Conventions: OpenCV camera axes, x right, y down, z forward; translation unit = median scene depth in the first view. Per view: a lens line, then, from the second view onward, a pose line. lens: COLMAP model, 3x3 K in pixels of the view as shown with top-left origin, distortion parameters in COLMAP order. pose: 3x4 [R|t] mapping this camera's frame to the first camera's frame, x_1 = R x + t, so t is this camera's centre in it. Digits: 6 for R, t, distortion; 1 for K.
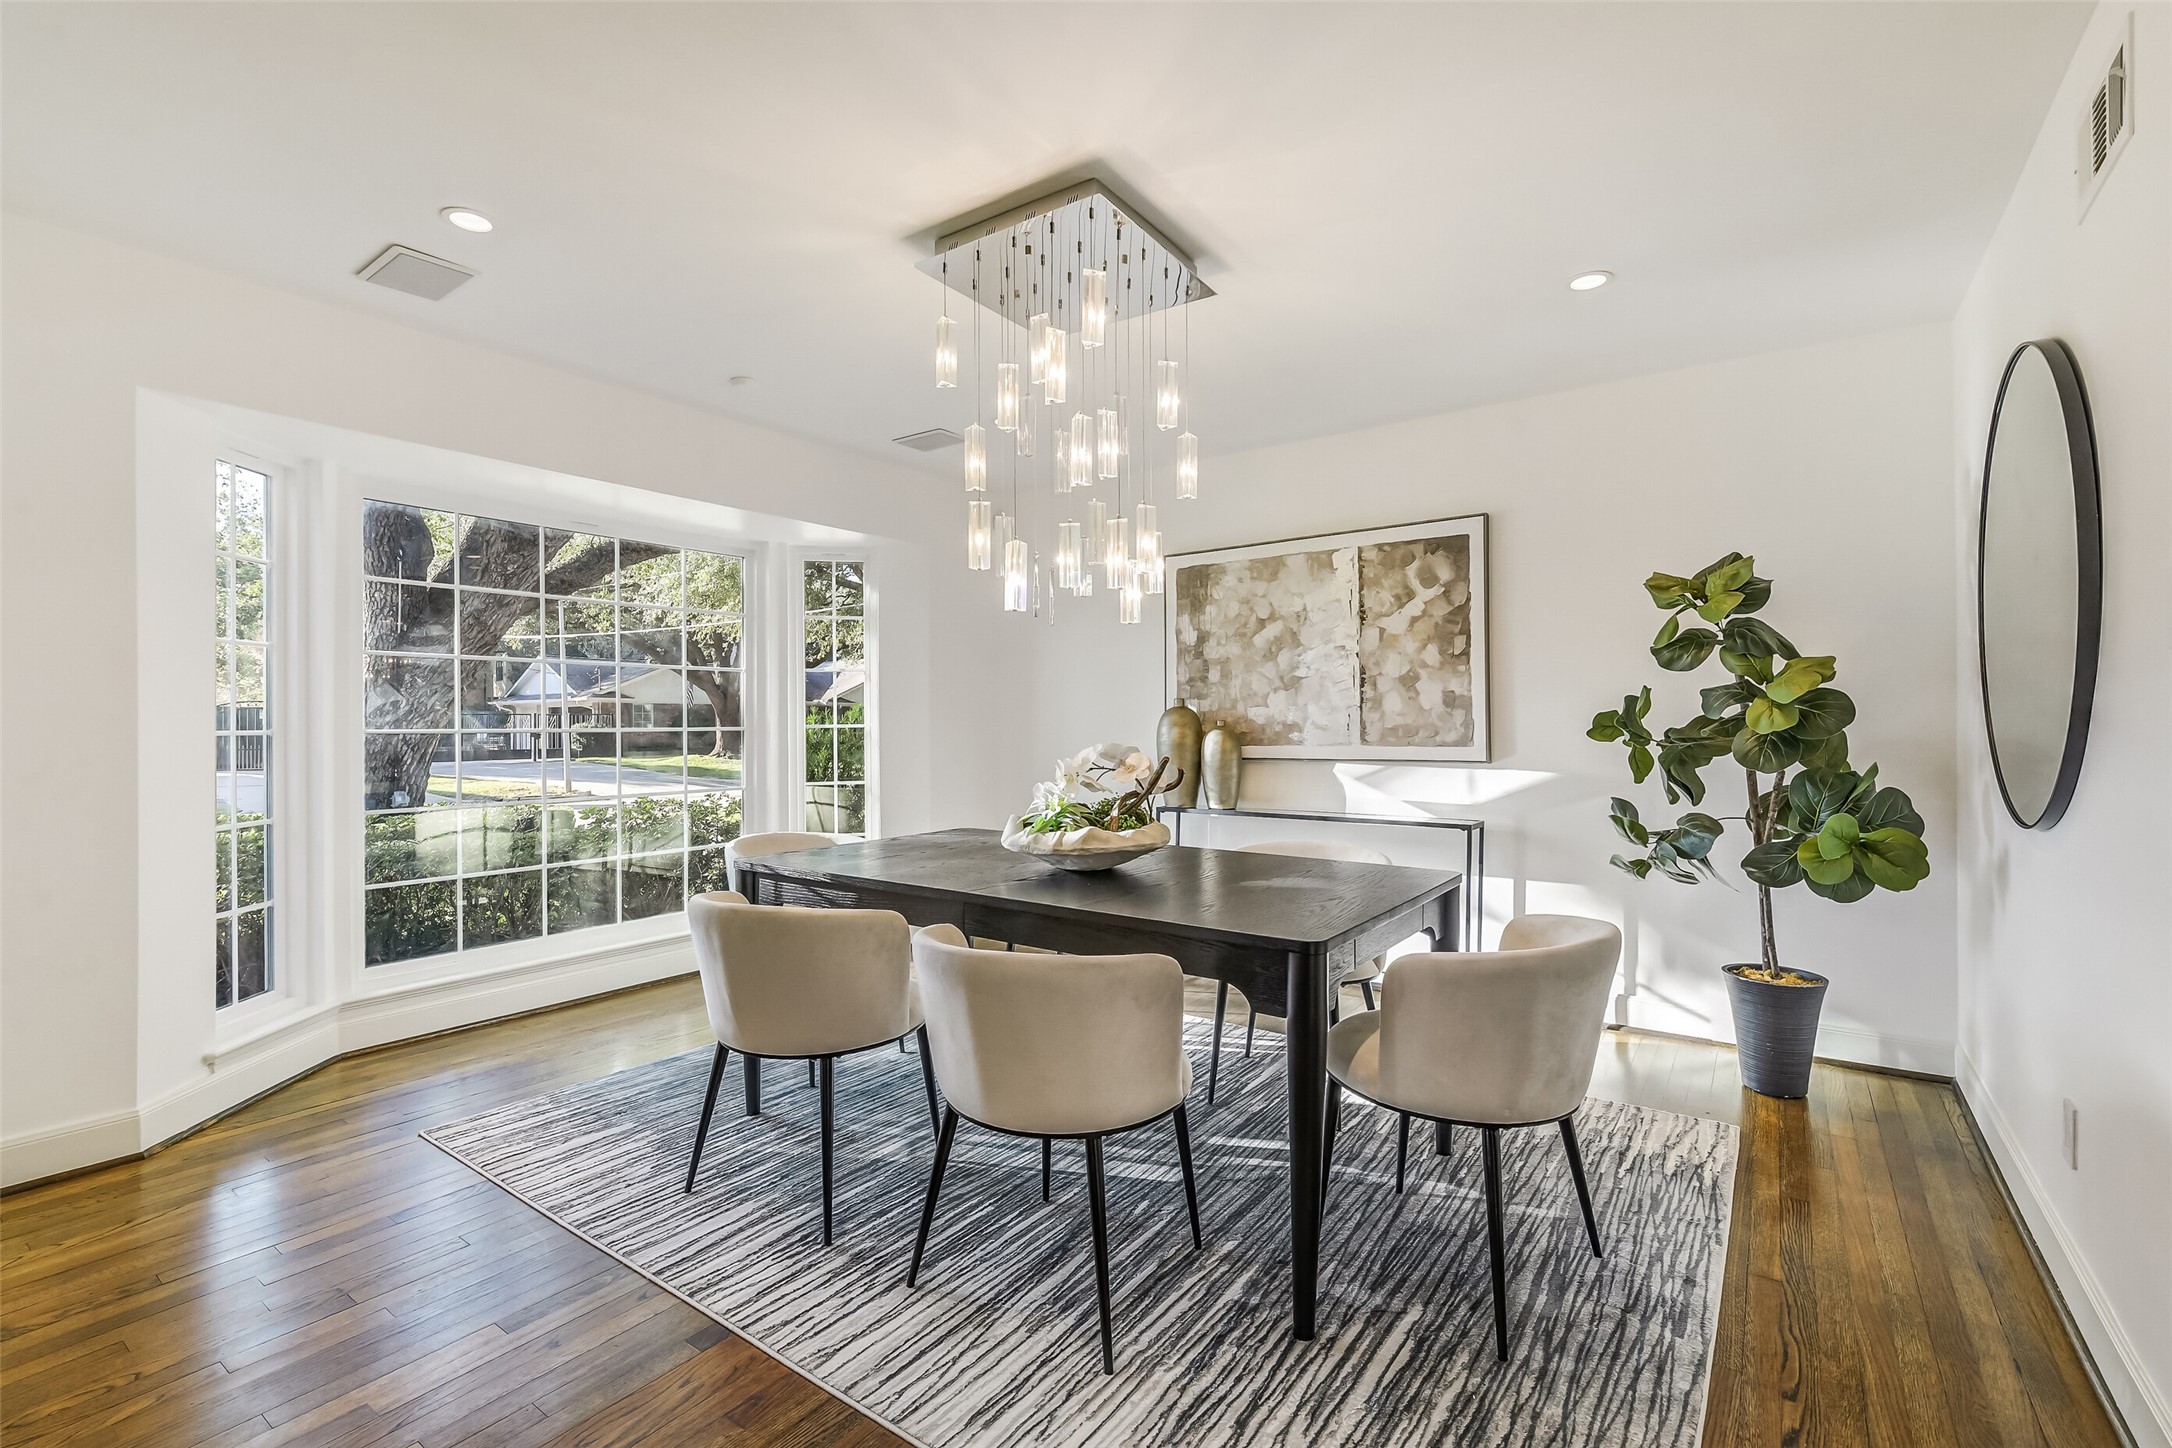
lens RADIAL K [[947.3, 0, 1087.2], [0, 947.3, 720.3], [0, 0, 1]] dist [-0.000074, -0.001579]
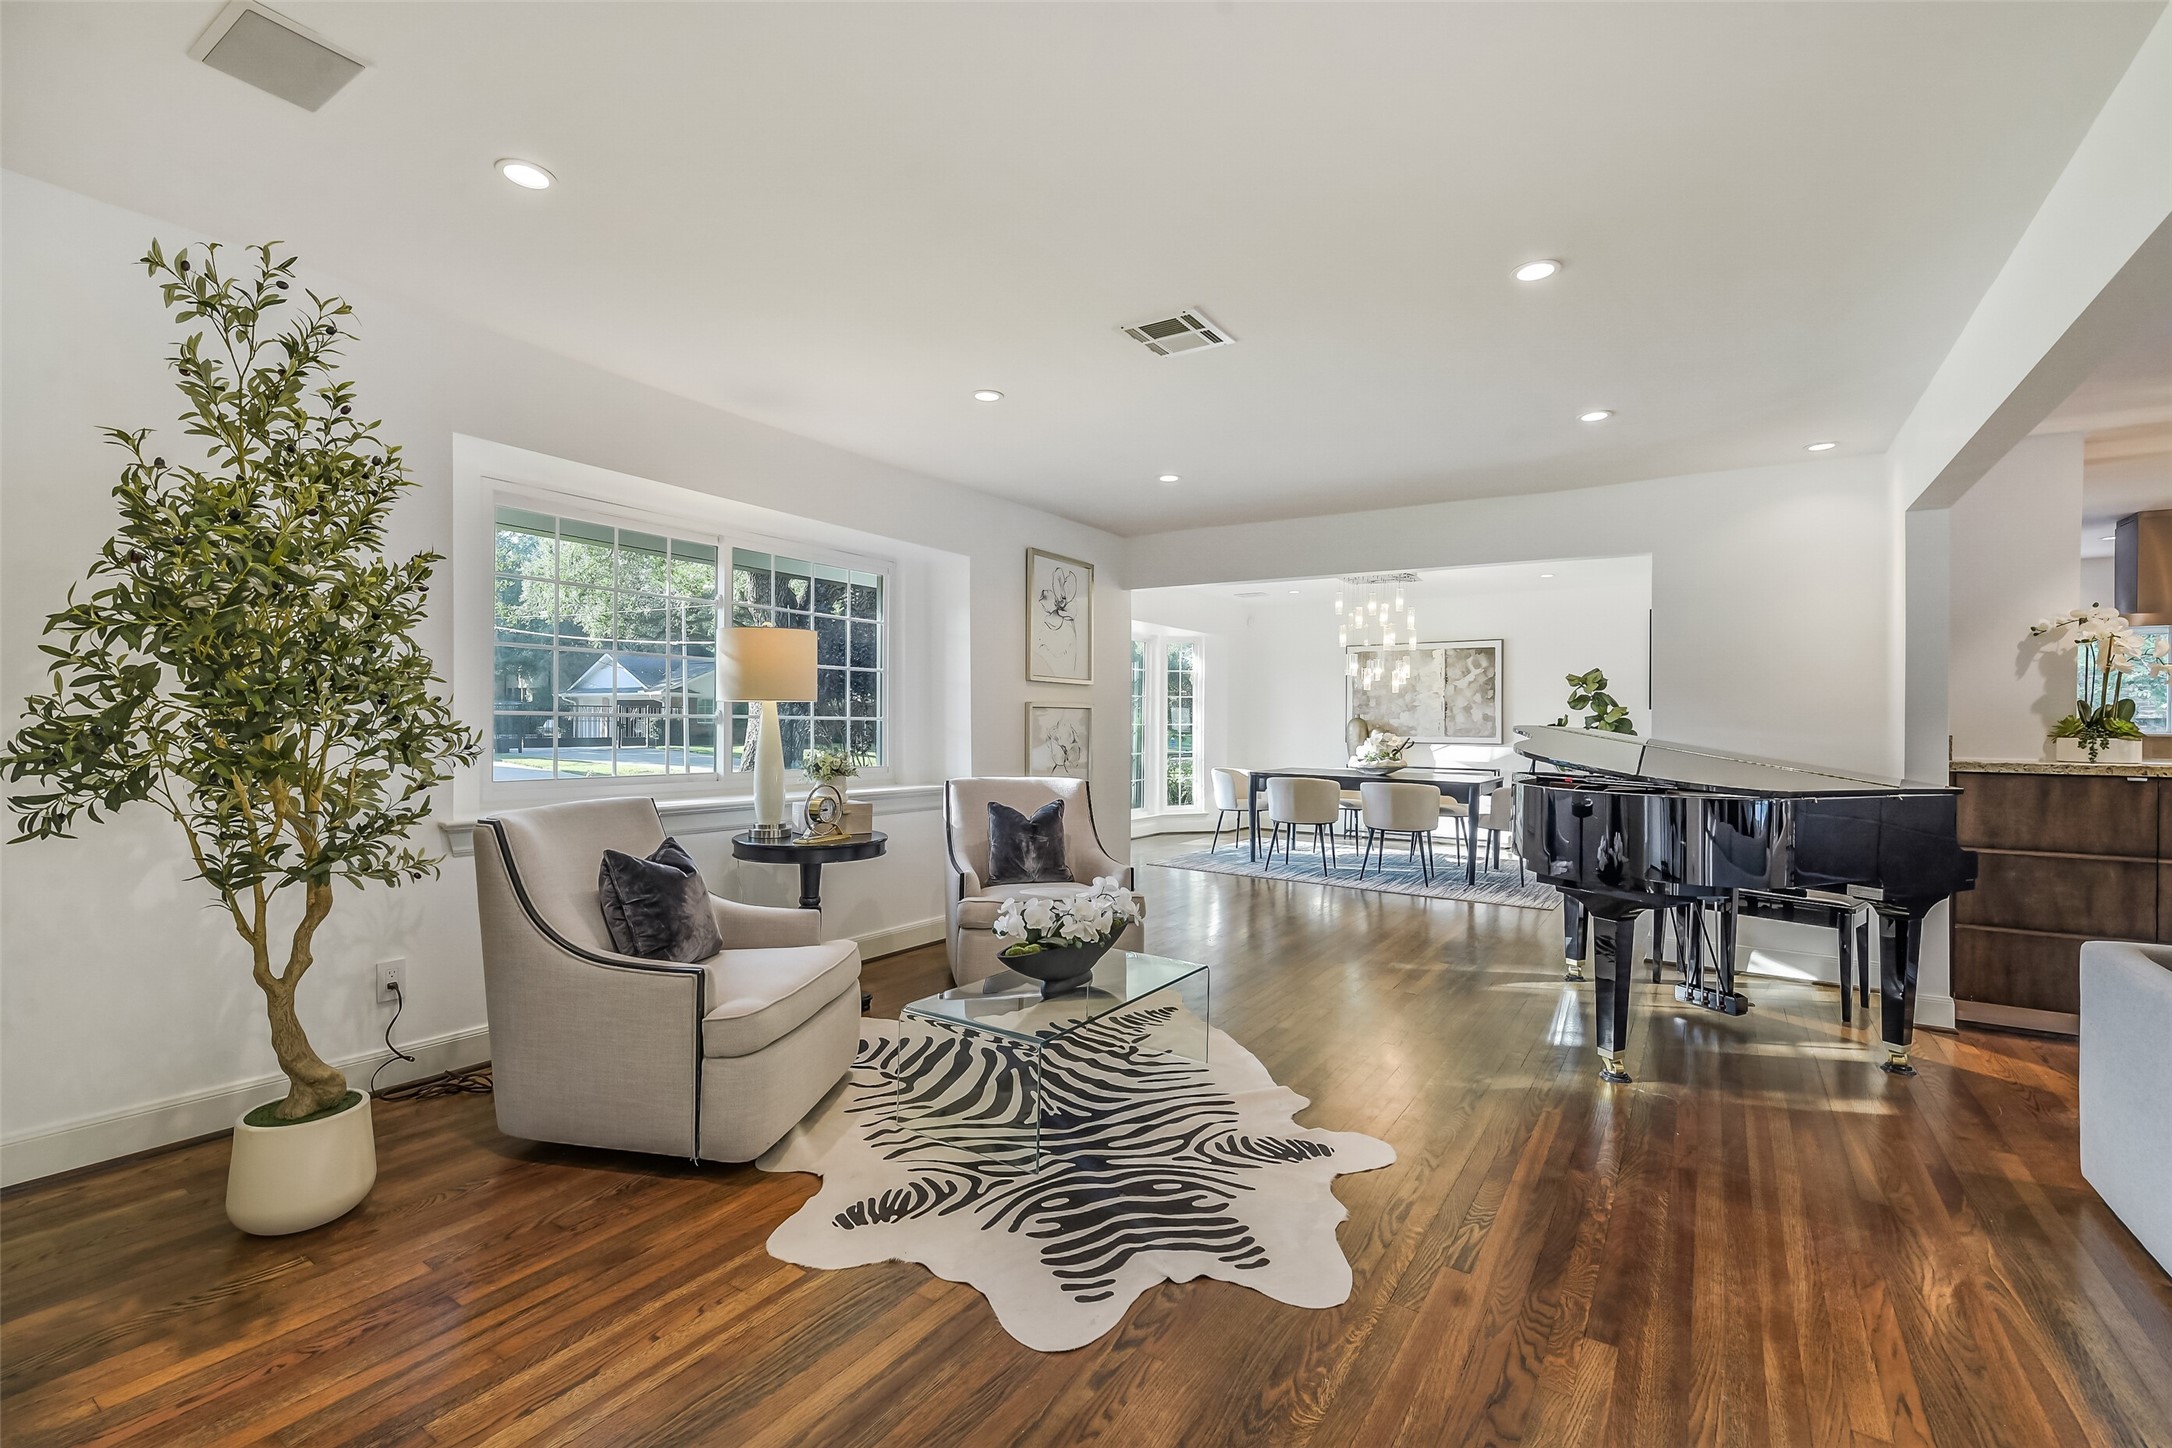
lens RADIAL K [[947.3, 0, 1087.2], [0, 947.3, 723.3], [0, 0, 1]] dist [-0.000074, -0.001579]
pose [[0.998759, 0.012854, 0.048114, -0.701083], [-0.013194, 0.999890, 0.006746, -0.009701], [-0.048022, -0.007372, 0.998819, -1.269234]]
